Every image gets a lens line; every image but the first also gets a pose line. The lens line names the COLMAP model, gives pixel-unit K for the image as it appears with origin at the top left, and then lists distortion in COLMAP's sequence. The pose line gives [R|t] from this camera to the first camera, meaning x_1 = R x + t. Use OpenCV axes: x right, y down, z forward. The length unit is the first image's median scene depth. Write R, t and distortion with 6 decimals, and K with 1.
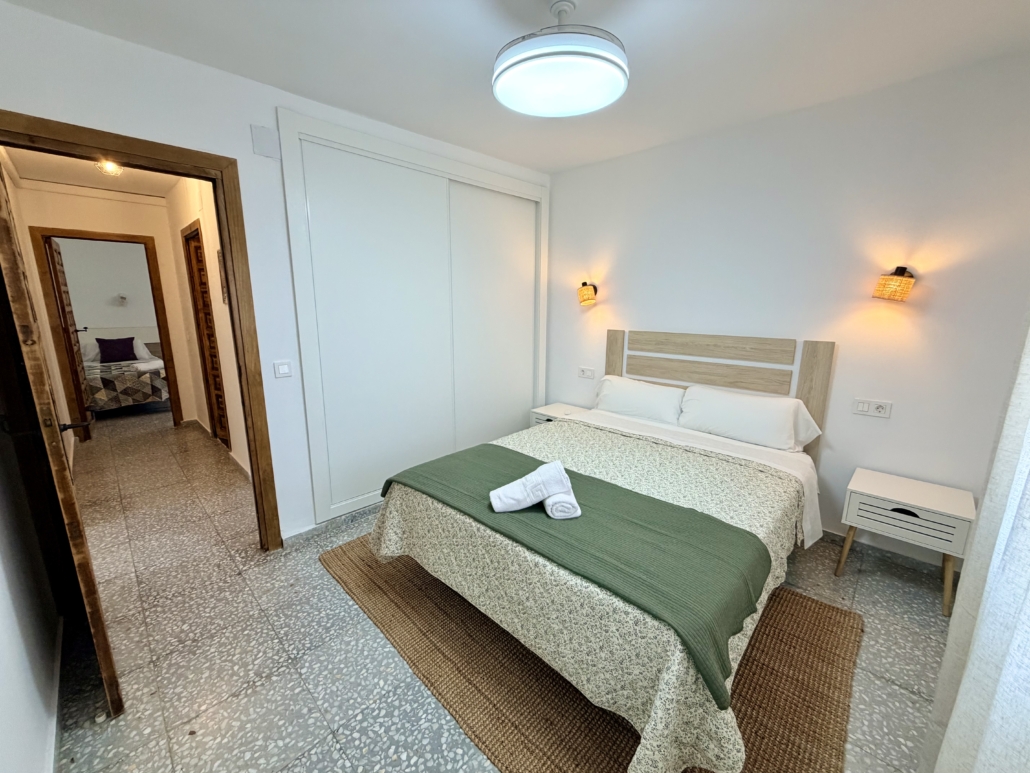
lens RADIAL K [[410.3, 0, 519.6], [0, 410.3, 390.2], [0, 0, 1]] dist [0.000263, -0.000208]
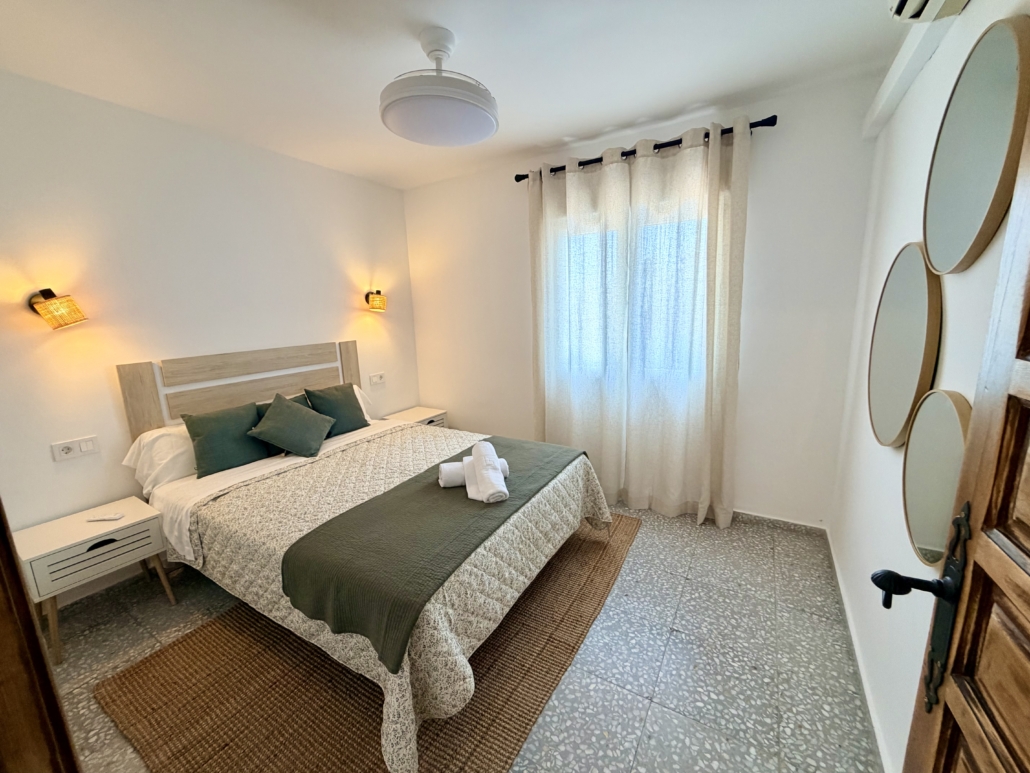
lens RADIAL K [[410.3, 0, 519.7], [0, 410.3, 385.9], [0, 0, 1]] dist [0.000263, -0.000208]
pose [[-0.230843, -0.172956, 0.957496, -1.069655], [0.248433, 0.940979, 0.229868, -0.219539], [-0.940740, 0.290937, -0.174250, 1.085414]]
